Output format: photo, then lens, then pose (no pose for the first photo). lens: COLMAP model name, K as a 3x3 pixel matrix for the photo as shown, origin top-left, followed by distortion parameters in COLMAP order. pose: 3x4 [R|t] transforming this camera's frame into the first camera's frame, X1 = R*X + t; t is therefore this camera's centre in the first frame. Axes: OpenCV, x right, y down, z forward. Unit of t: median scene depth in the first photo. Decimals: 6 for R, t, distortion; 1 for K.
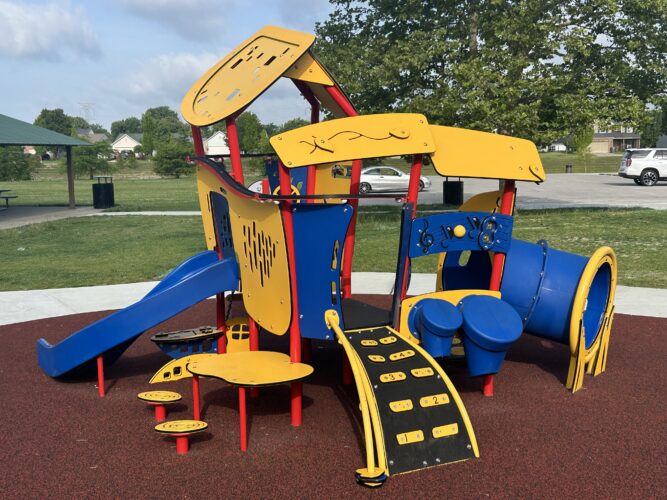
lens RADIAL K [[872.7, 0, 333.9], [0, 872.7, 247.4], [0, 0, 1]] dist [0.027699, 0.000000]
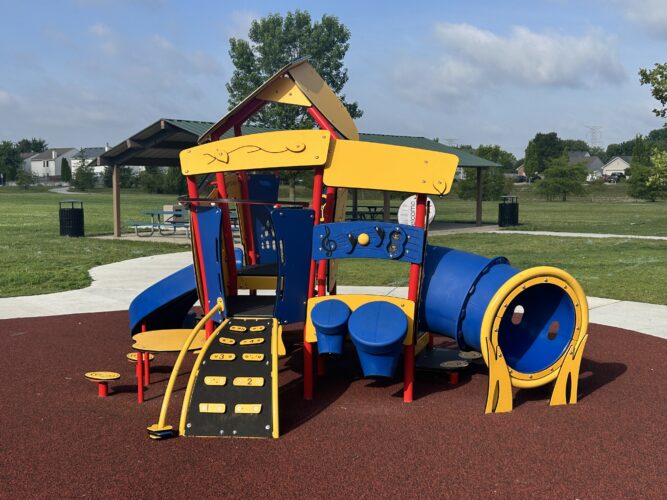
lens RADIAL K [[872.7, 0, 334.7], [0, 872.7, 252.8], [0, 0, 1]] dist [0.027699, 0.000000]
pose [[0.837714, 0.056579, -0.543170, 0.133031], [-0.067490, 0.997720, -0.000160, 0.000168], [0.541923, 0.036793, 0.839623, 0.016803]]
